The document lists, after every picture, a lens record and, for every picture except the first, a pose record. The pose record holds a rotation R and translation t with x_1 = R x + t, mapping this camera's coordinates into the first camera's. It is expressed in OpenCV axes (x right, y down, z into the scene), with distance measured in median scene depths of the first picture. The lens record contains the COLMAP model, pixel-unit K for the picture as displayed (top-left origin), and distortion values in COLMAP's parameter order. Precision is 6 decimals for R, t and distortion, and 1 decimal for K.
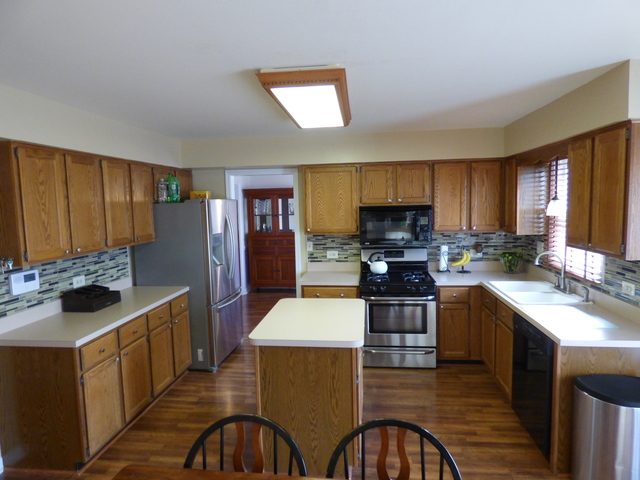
lens RADIAL K [[394.0, 0, 320.0], [0, 394.0, 240.0], [0, 0, 1]] dist [-0.017448, 0.000980]
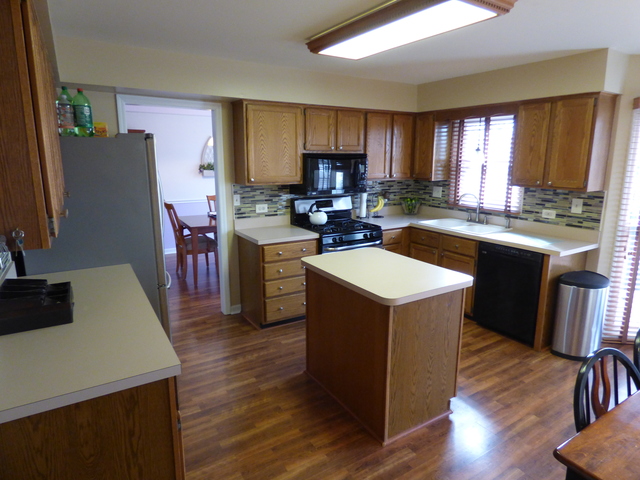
lens RADIAL K [[394.0, 0, 320.0], [0, 394.0, 240.0], [0, 0, 1]] dist [-0.017448, 0.000980]
pose [[0.779416, -0.106054, 0.617465, -0.464966], [0.041054, 0.992096, 0.118578, 0.008672], [-0.625160, -0.067072, 0.777609, 0.249313]]
